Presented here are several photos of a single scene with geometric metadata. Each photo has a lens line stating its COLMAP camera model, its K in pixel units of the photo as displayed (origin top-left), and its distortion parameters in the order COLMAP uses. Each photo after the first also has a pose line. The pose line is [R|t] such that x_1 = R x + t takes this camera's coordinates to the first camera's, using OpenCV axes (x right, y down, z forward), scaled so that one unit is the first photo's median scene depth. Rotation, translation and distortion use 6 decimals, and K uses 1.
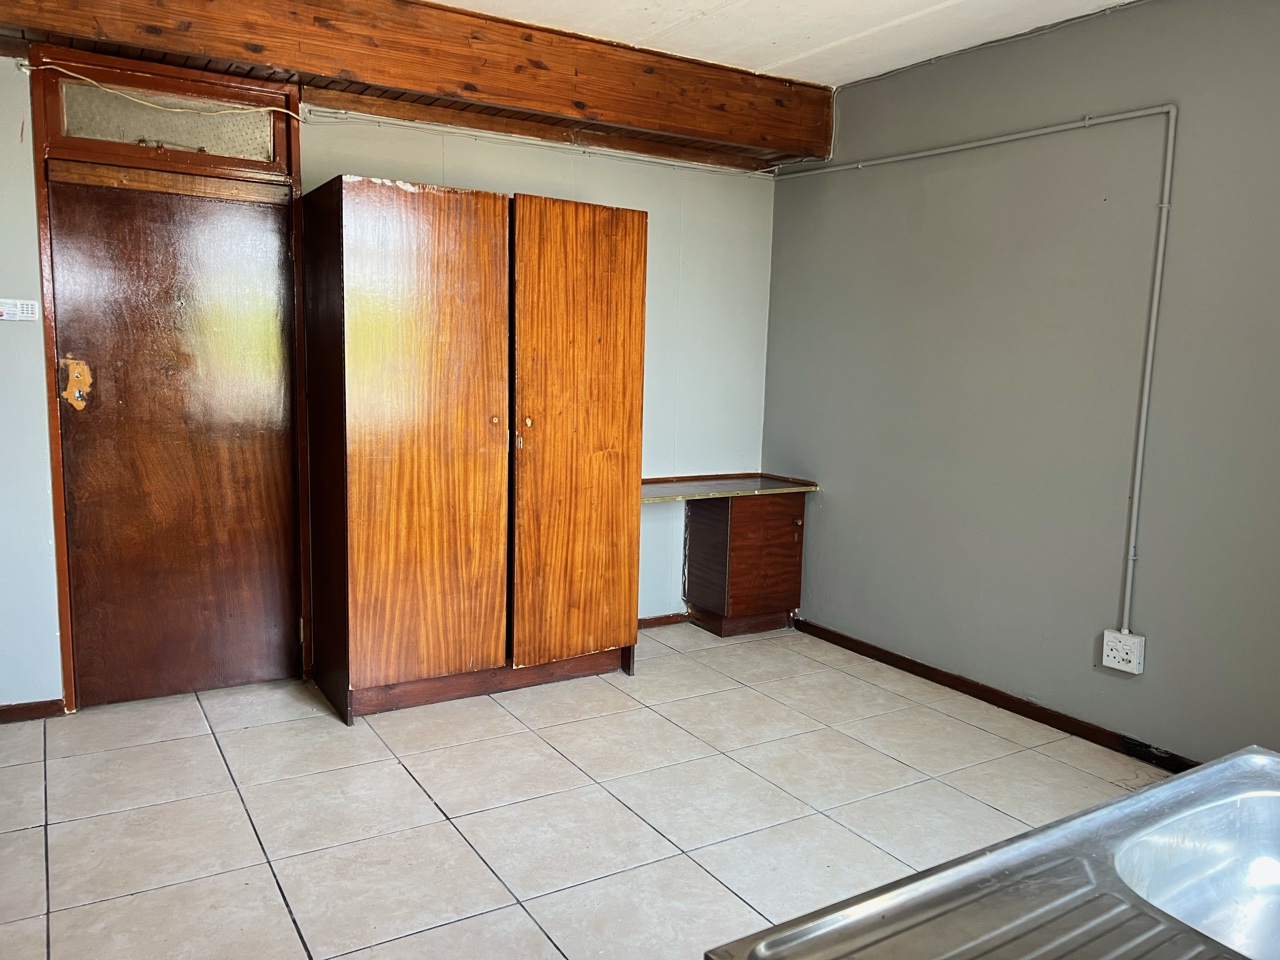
lens RADIAL K [[950.9, 0, 643.5], [0, 950.9, 477.7], [0, 0, 1]] dist [-0.001412, -0.001021]
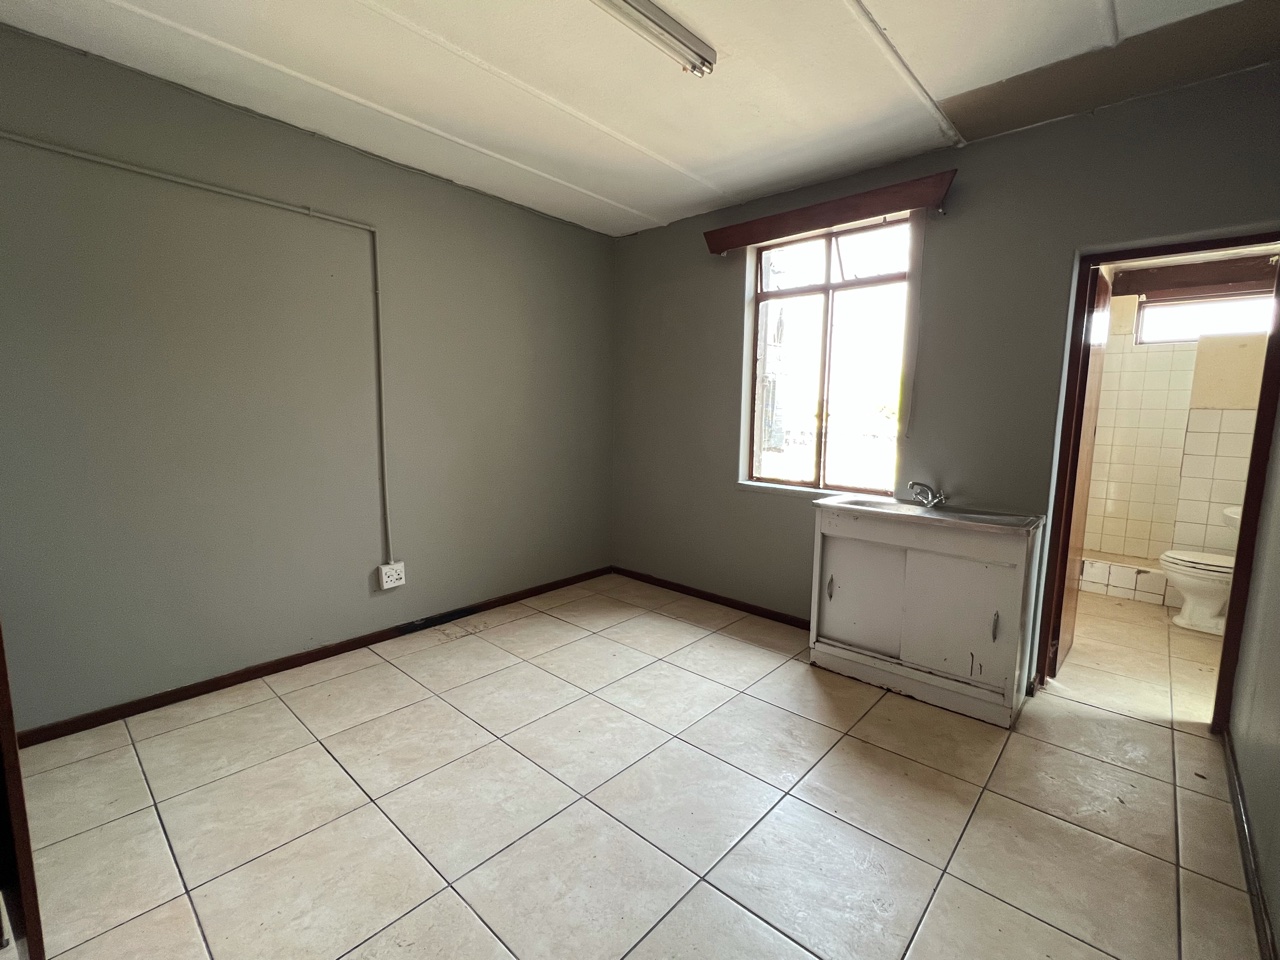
lens RADIAL K [[565.1, 0, 635.9], [0, 565.1, 477.2], [0, 0, 1]] dist [0.012384, 0.000100]
pose [[-0.260818, -0.150550, 0.953577, -0.471858], [0.100826, 0.978115, 0.182002, -0.106517], [-0.960108, 0.143614, -0.239931, 0.806324]]
